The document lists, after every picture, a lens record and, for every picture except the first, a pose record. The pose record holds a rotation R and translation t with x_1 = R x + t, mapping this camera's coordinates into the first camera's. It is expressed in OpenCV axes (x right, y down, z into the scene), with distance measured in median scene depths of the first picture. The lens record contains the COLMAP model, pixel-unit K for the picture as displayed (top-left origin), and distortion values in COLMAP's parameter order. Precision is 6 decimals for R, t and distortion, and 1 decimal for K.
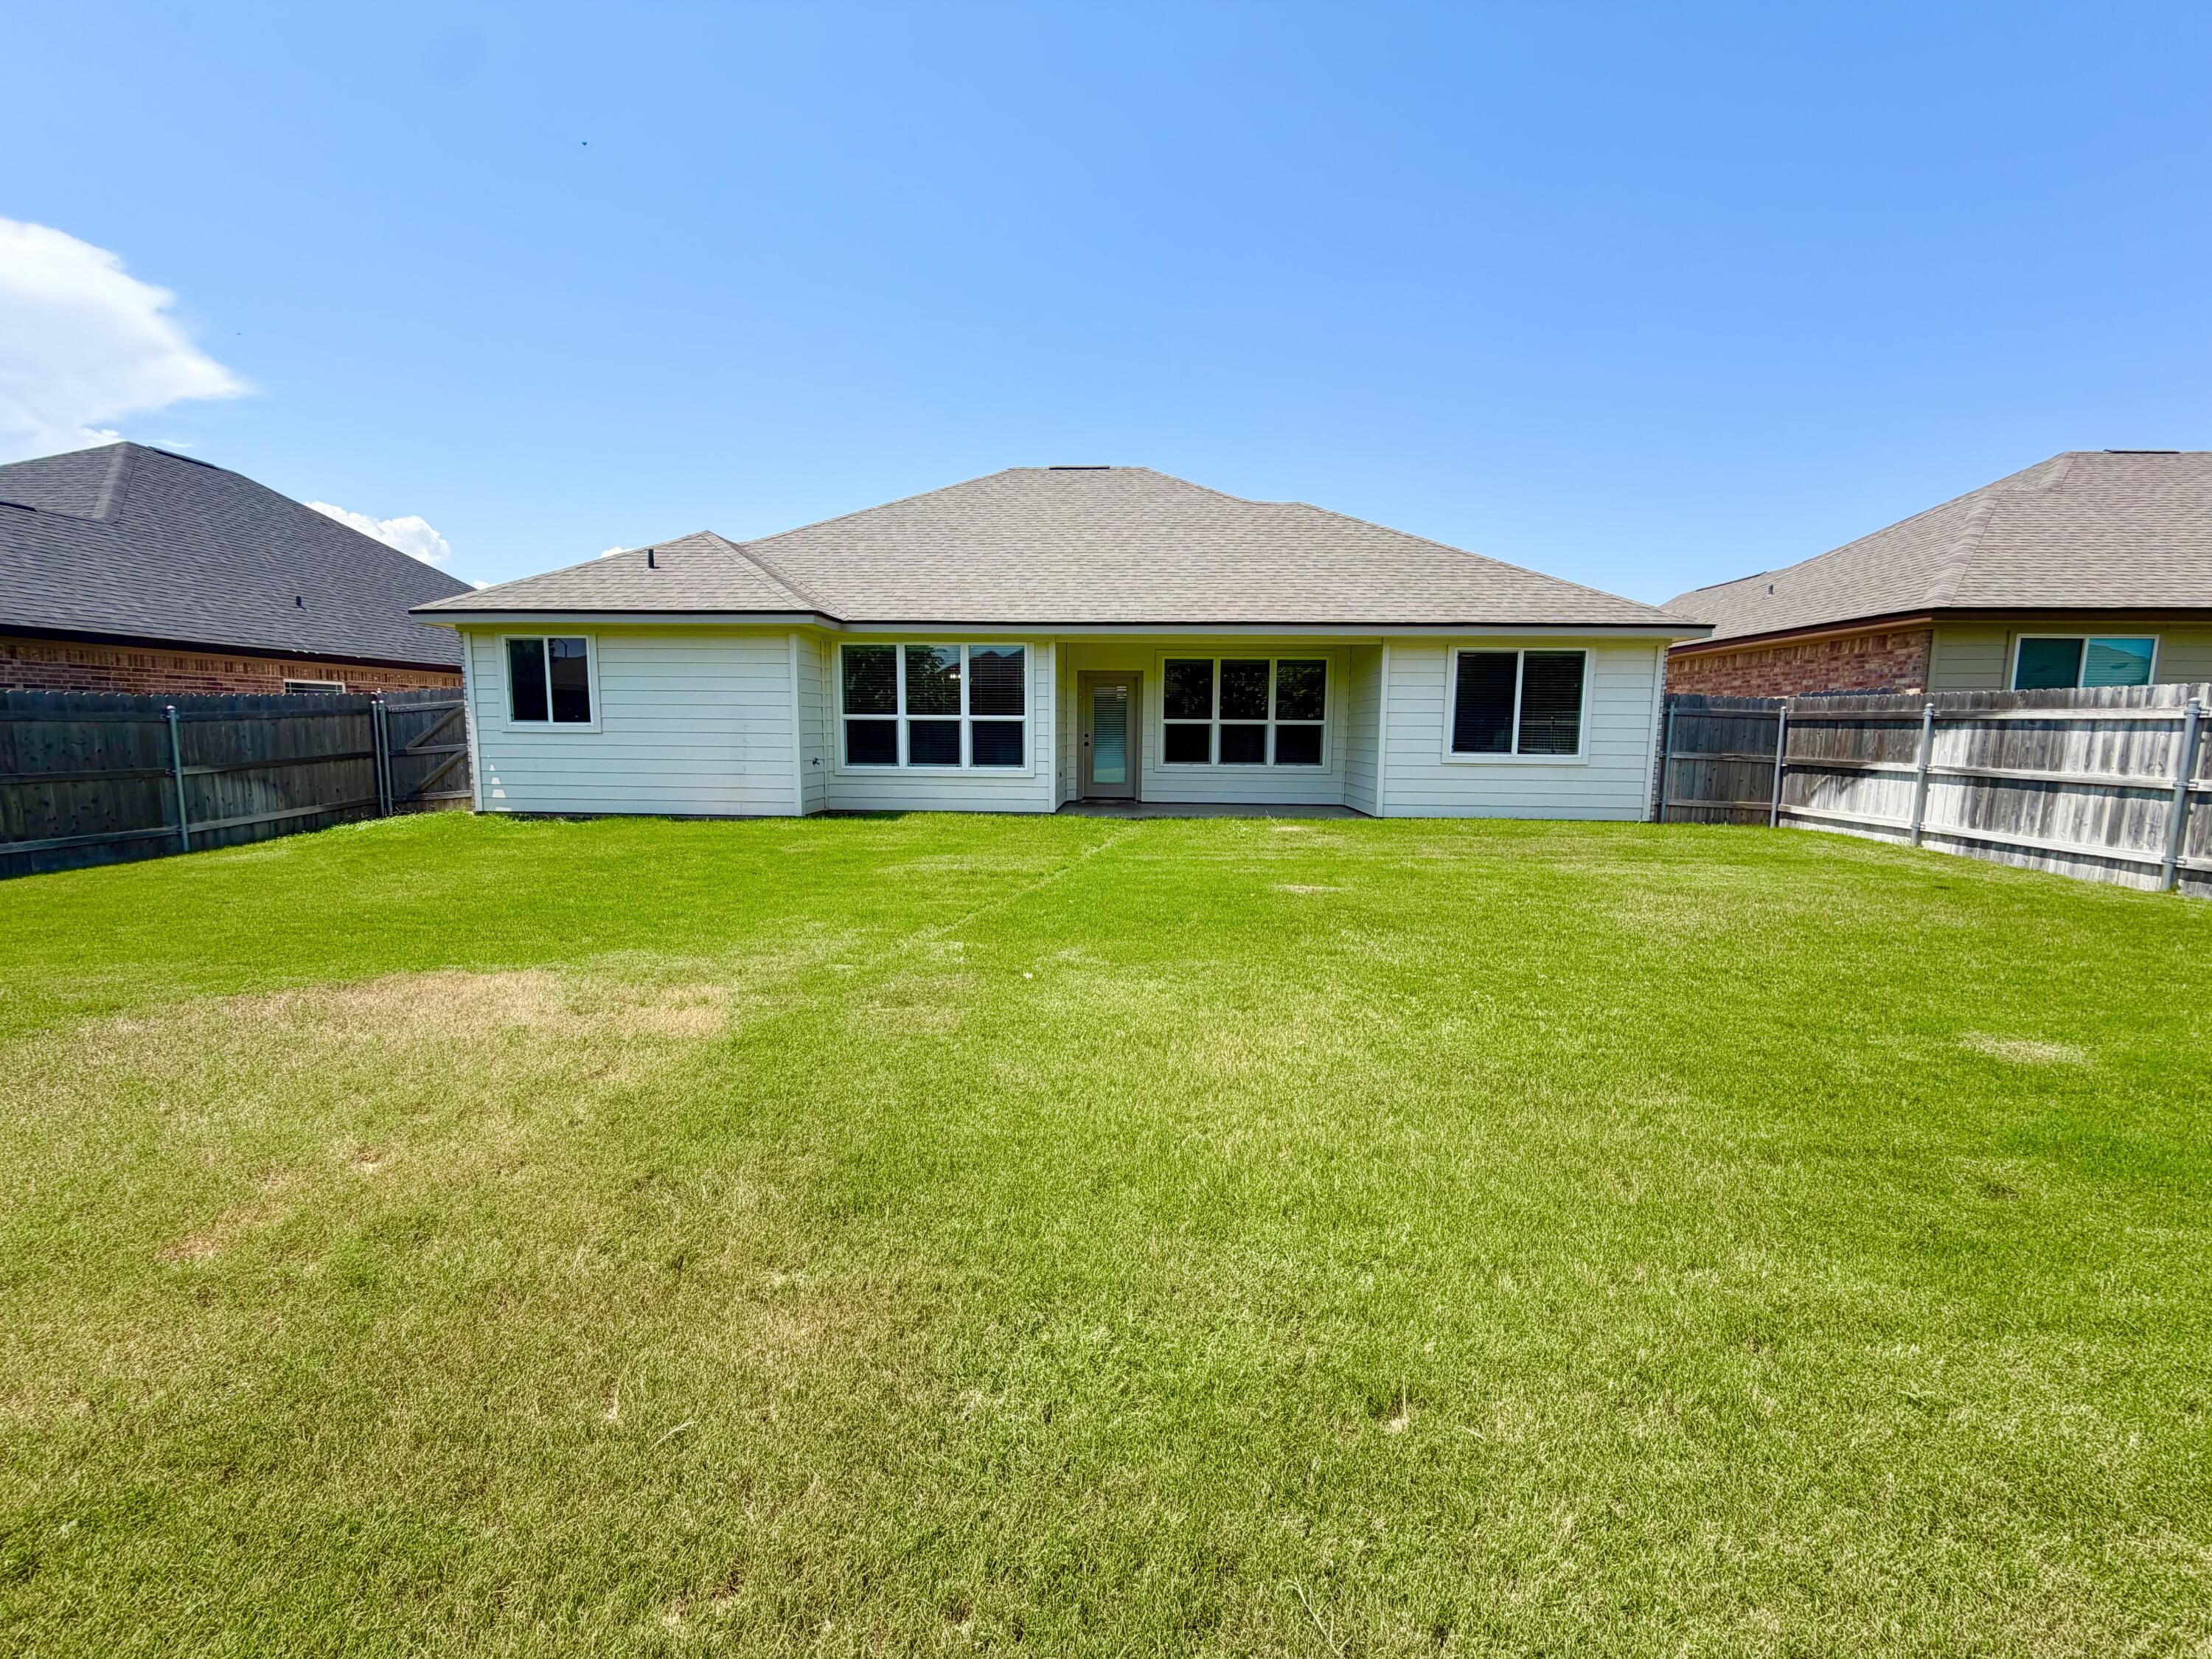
lens RADIAL K [[885.1, 0, 1104.7], [0, 885.1, 834.5], [0, 0, 1]] dist [0.002007, 0.000009]
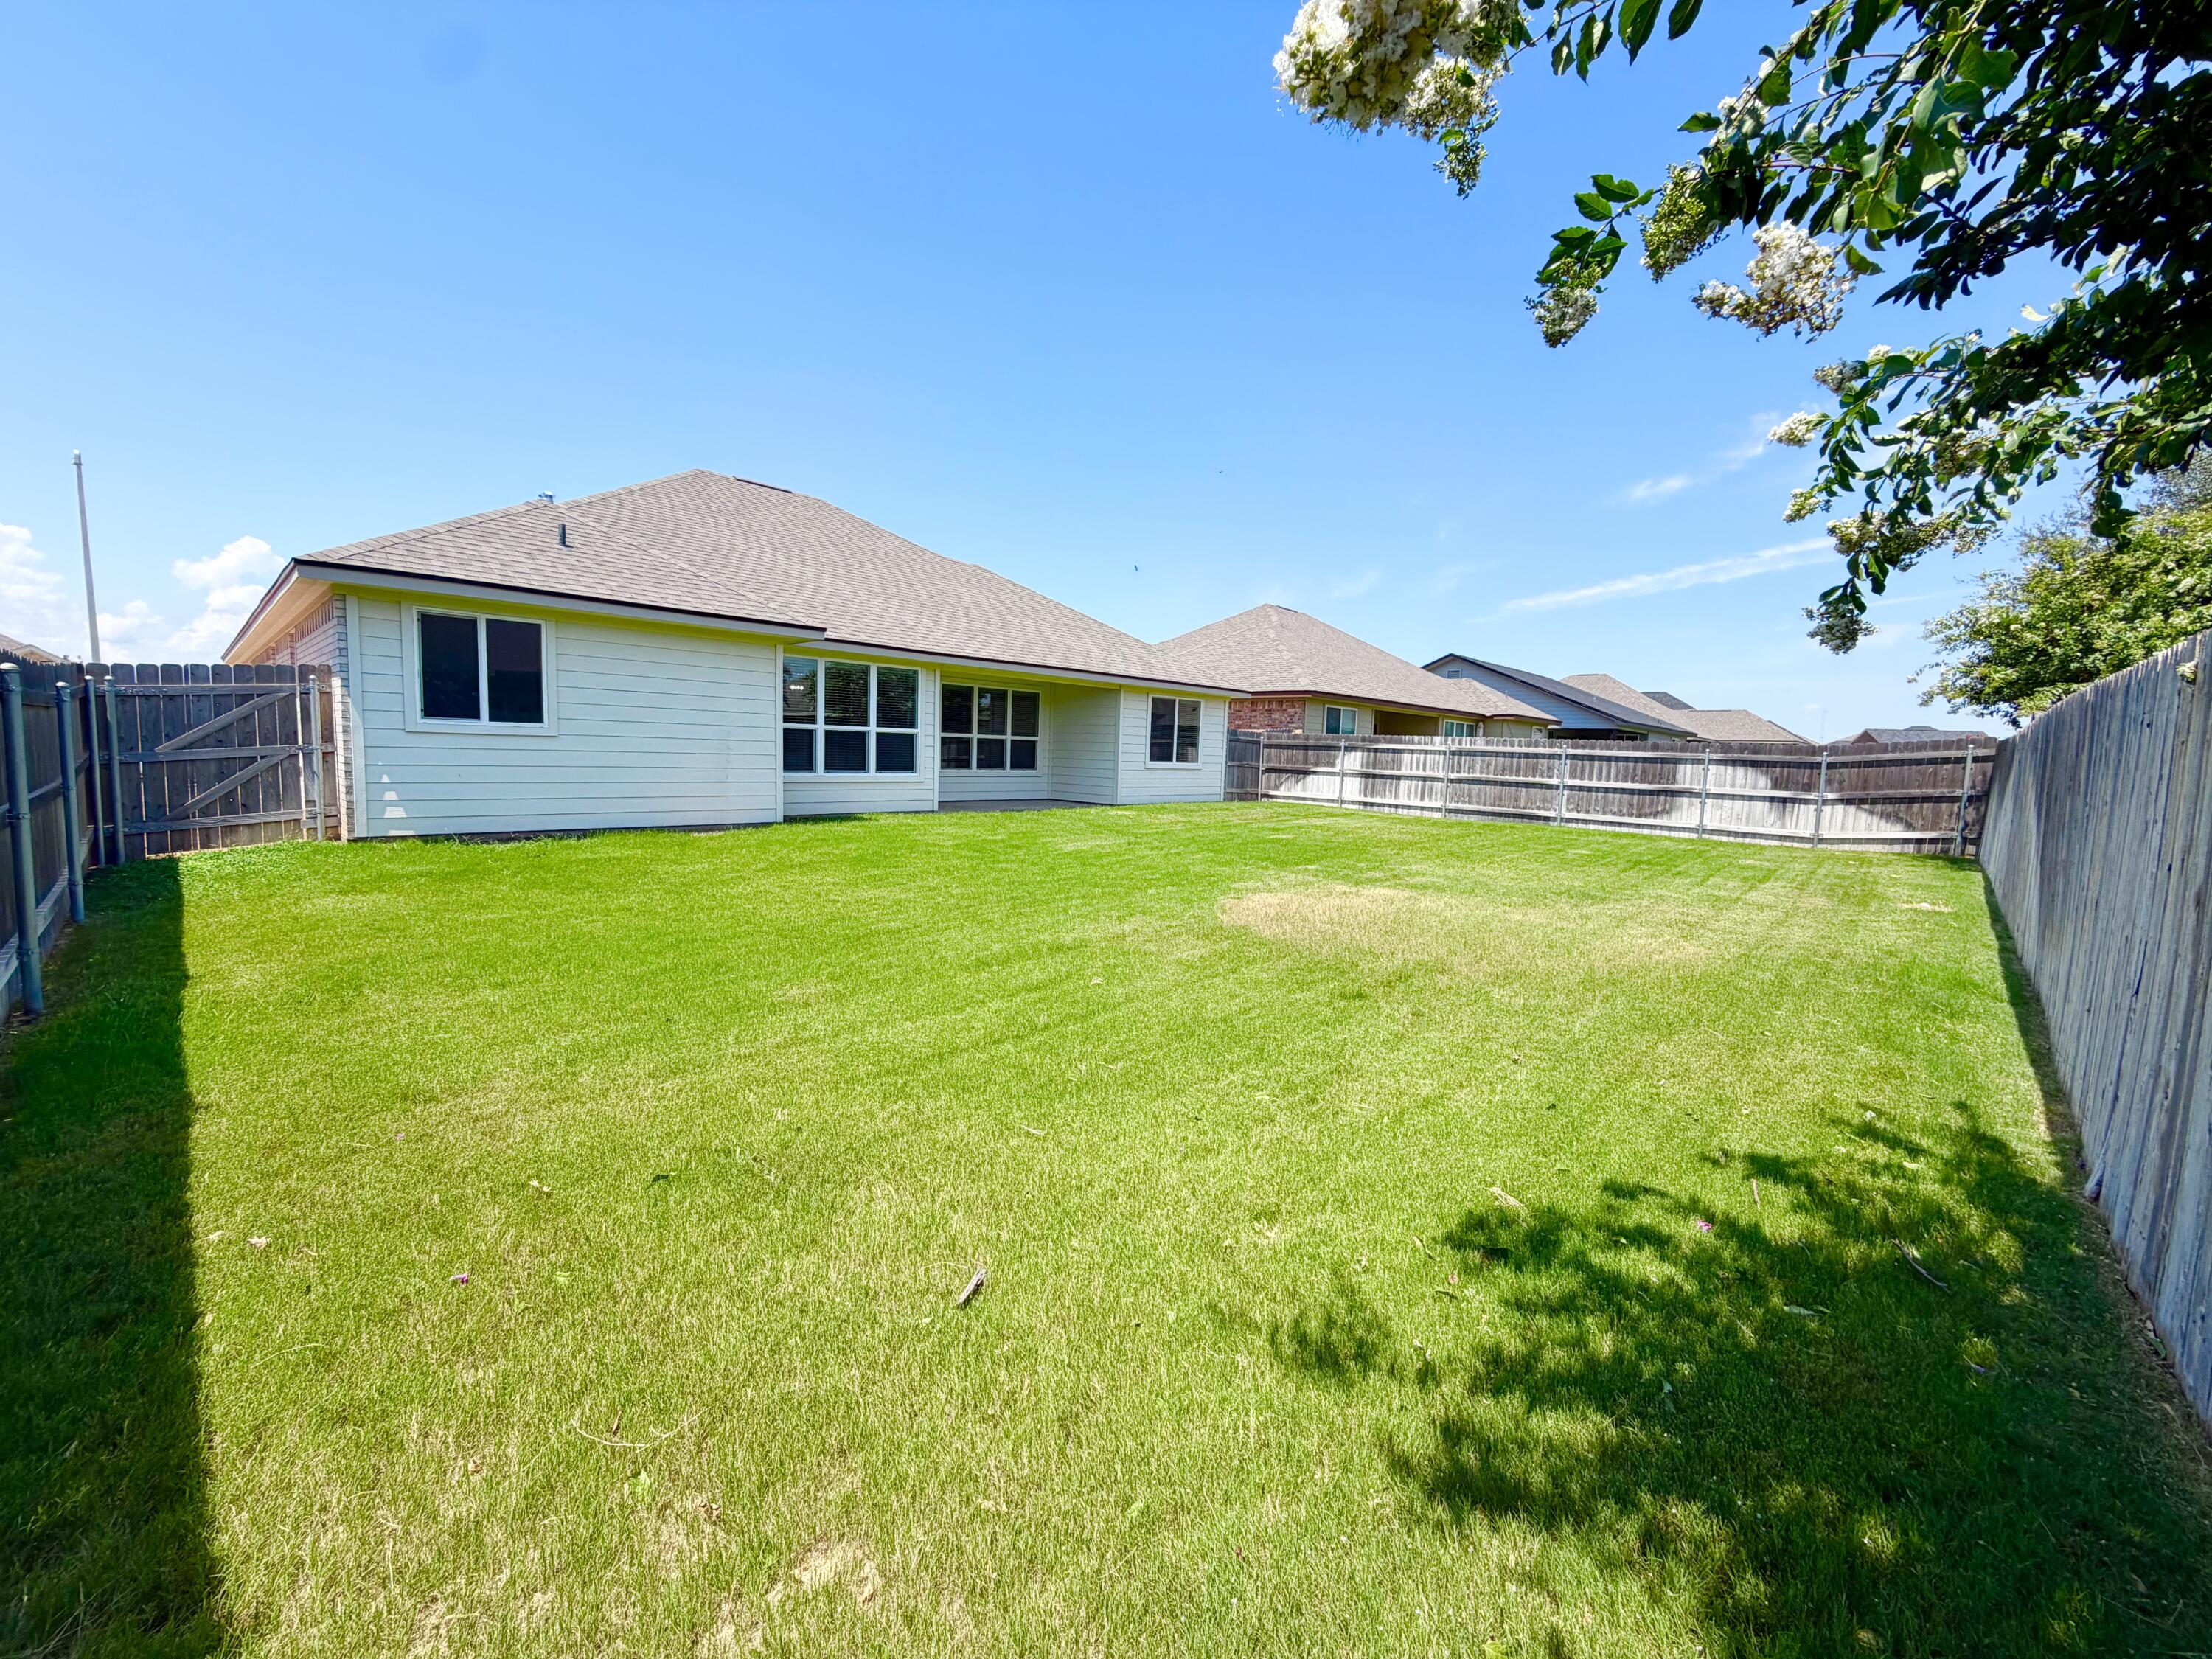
lens RADIAL K [[885.1, 0, 1108.5], [0, 885.1, 830.8], [0, 0, 1]] dist [0.002007, 0.000009]
pose [[0.650309, -0.056791, 0.757544, -0.869583], [0.063767, 0.997763, 0.020059, -0.006947], [-0.756988, 0.035262, 0.652476, 0.044603]]
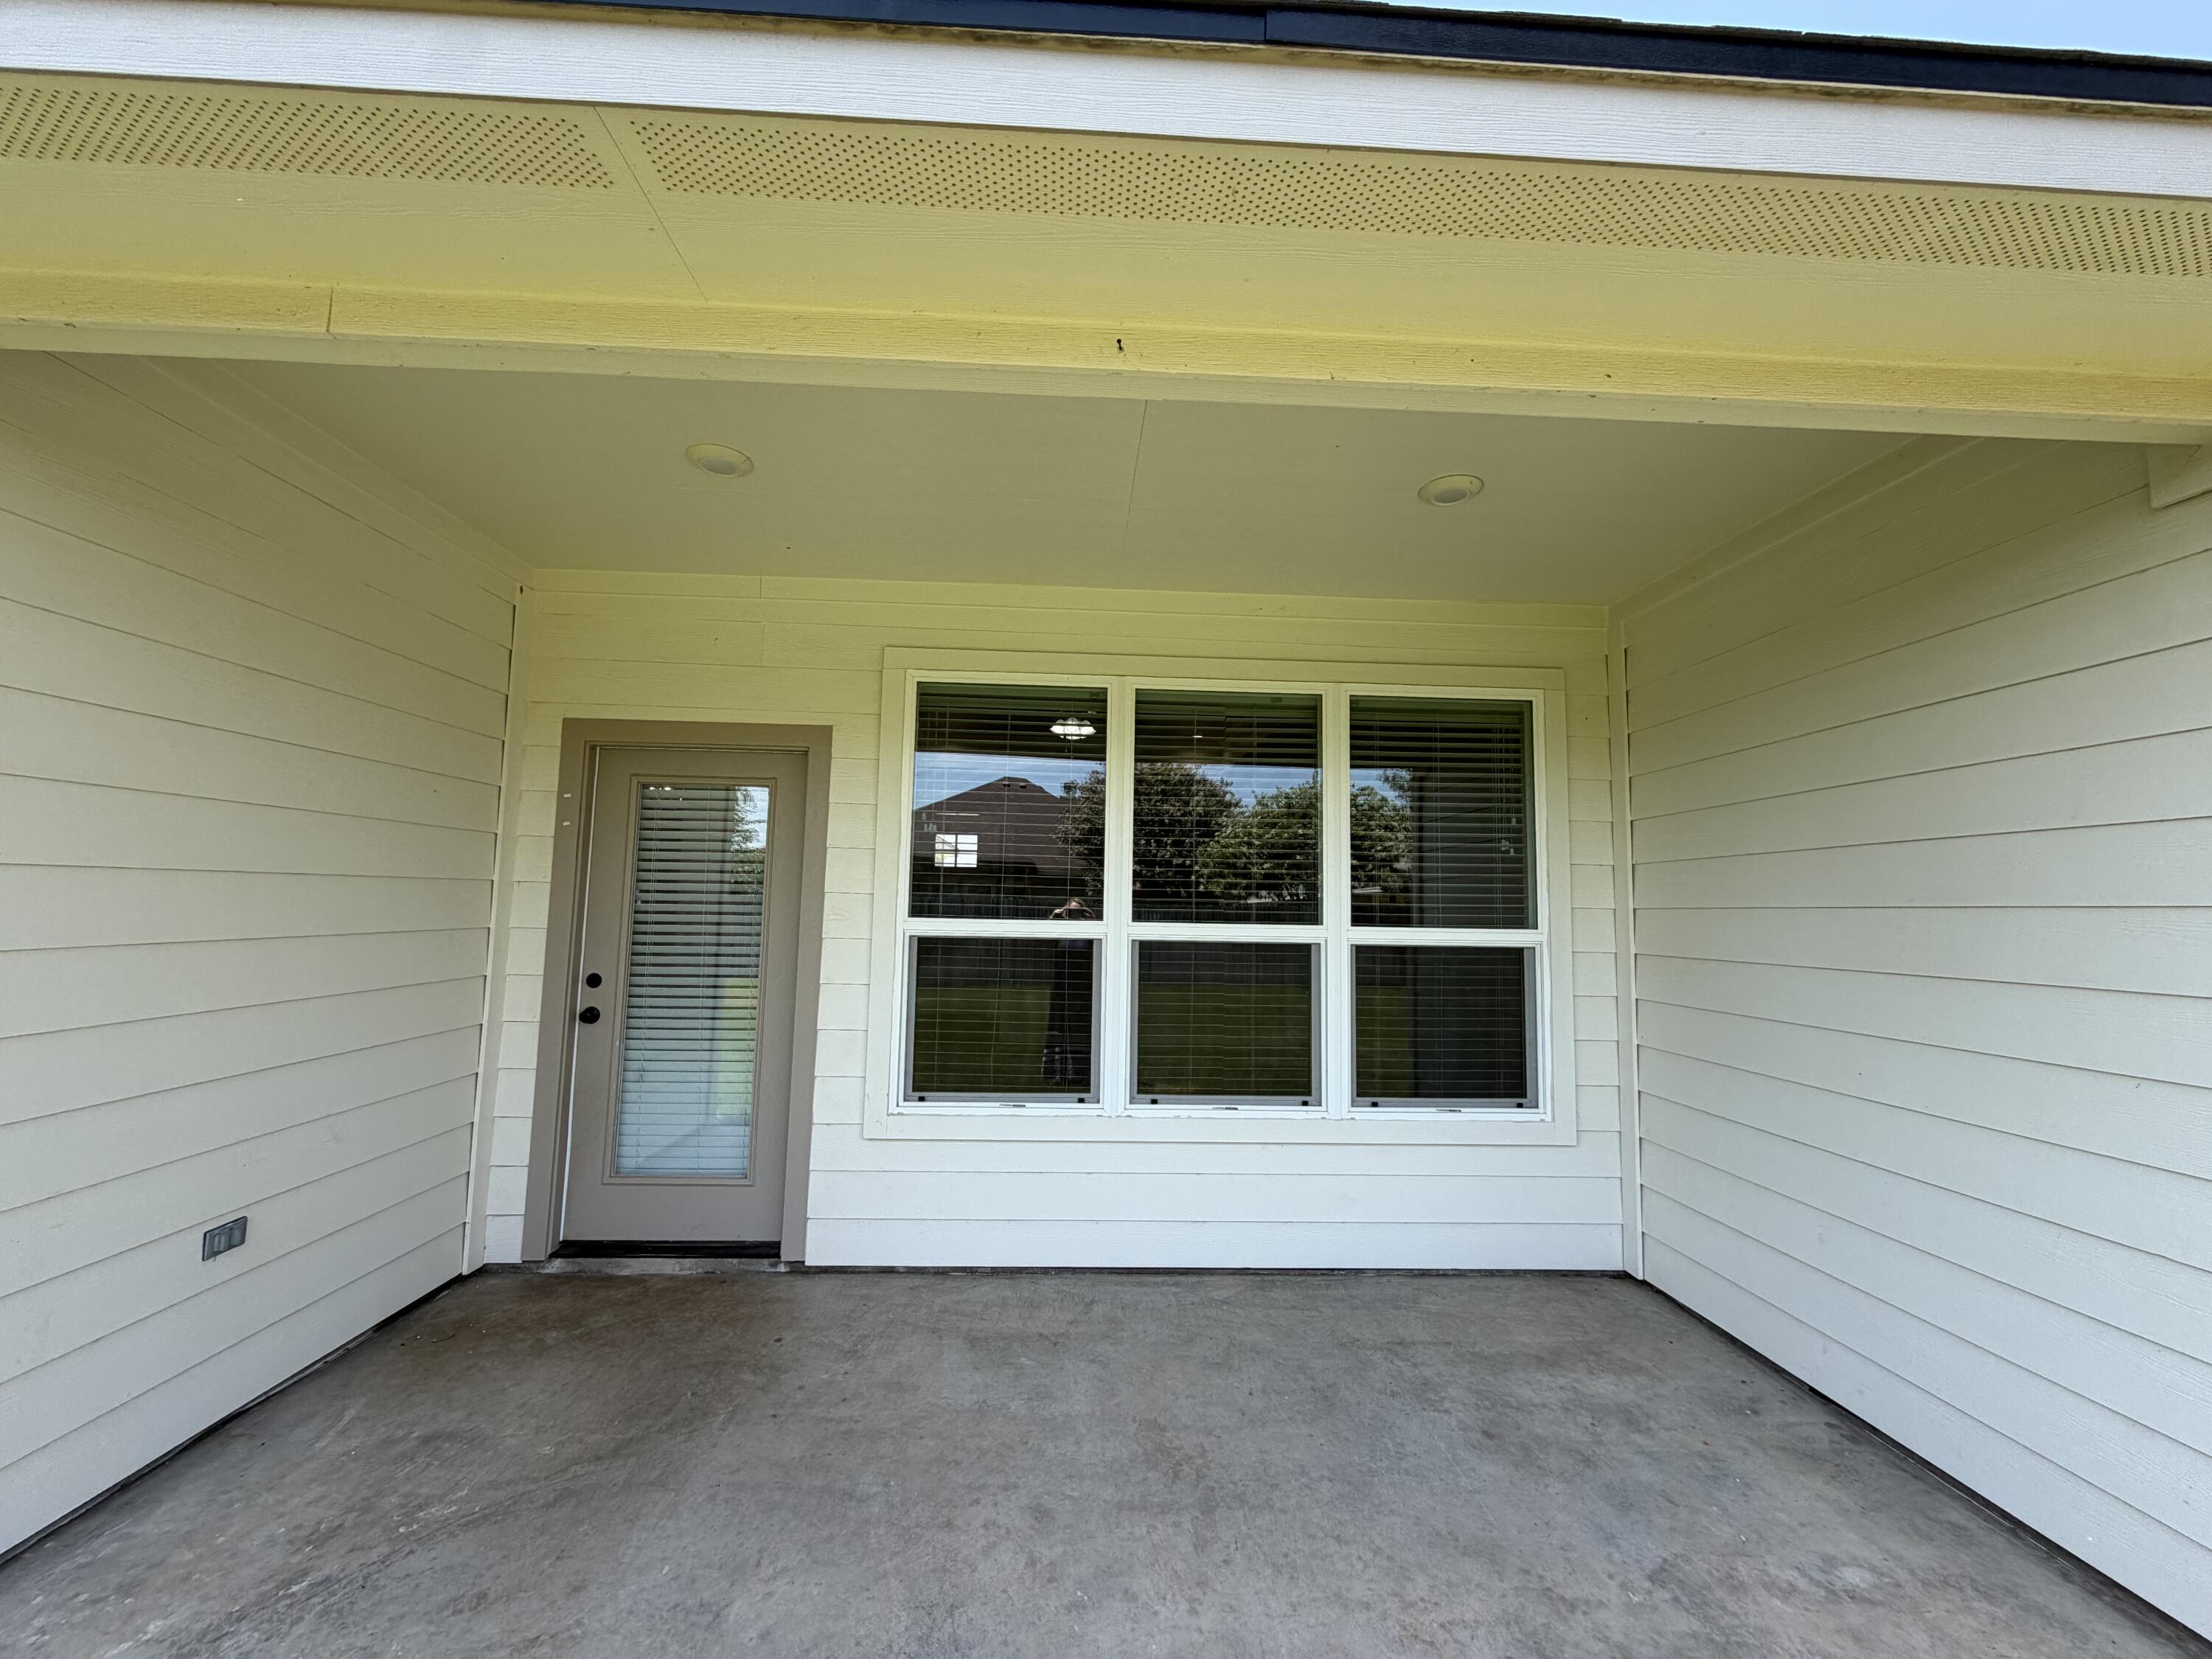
lens RADIAL K [[885.1, 0, 1105.7], [0, 885.1, 829.0], [0, 0, 1]] dist [0.002007, 0.000009]
pose [[0.995125, 0.023494, 0.095783, 0.118503], [-0.003295, 0.978587, -0.205807, -0.126573], [-0.098567, 0.204488, 0.973894, 0.914137]]
